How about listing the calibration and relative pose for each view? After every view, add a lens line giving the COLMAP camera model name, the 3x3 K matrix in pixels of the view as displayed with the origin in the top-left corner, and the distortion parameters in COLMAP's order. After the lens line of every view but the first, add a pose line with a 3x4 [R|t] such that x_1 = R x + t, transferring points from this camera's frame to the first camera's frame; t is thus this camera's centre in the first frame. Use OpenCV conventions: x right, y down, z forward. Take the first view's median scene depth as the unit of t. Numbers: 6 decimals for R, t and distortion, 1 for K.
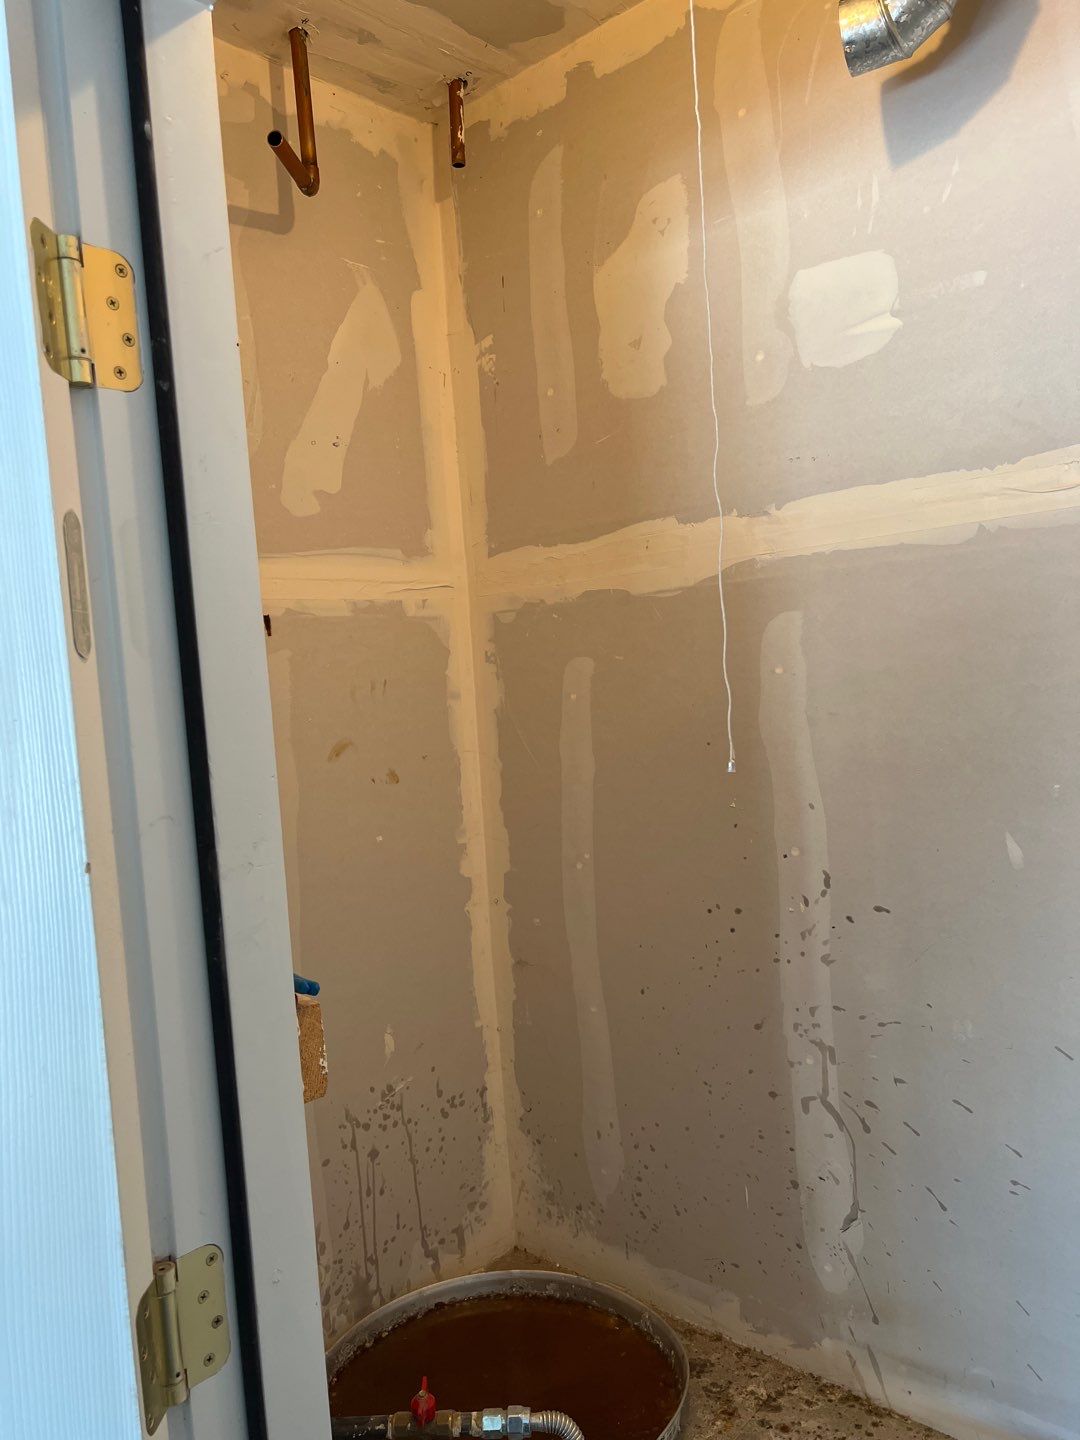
lens RADIAL K [[1077.2, 0, 538.5], [0, 1077.2, 720.4], [0, 0, 1]] dist [0.042398, -0.051154]
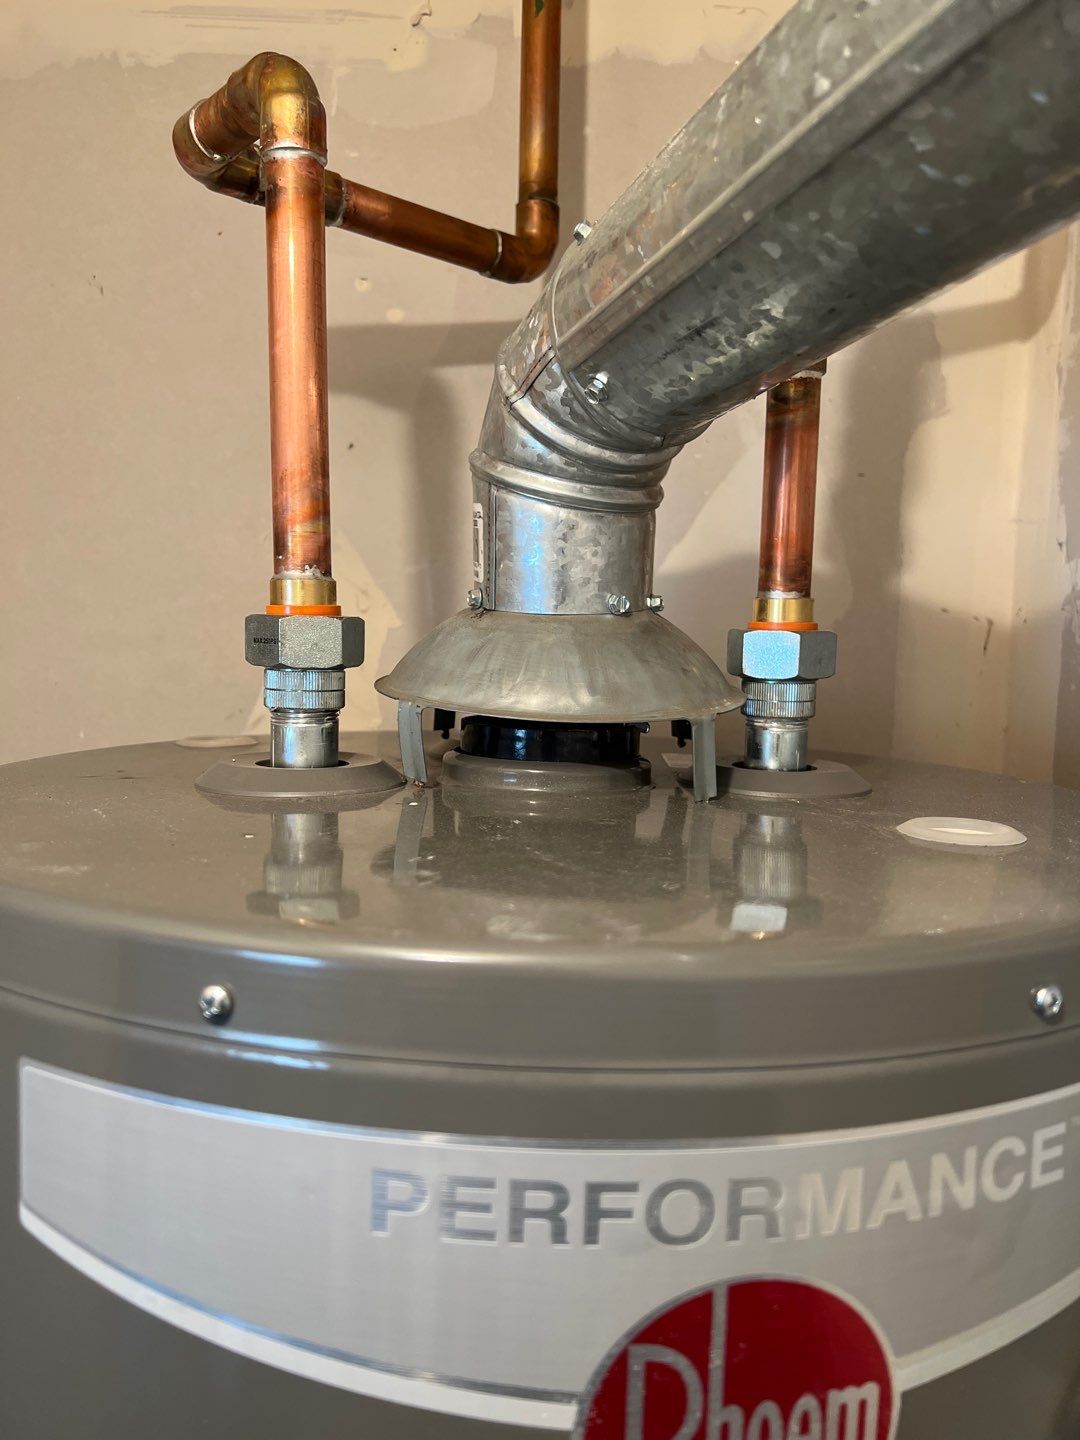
lens RADIAL K [[1101.1, 0, 533.9], [0, 1101.1, 731.9], [0, 0, 1]] dist [0.009966, -0.007243]
pose [[0.708003, 0.155210, -0.688943, 0.093293], [-0.113080, 0.987878, 0.106348, -0.370945], [0.697098, 0.002611, 0.716972, 0.731340]]
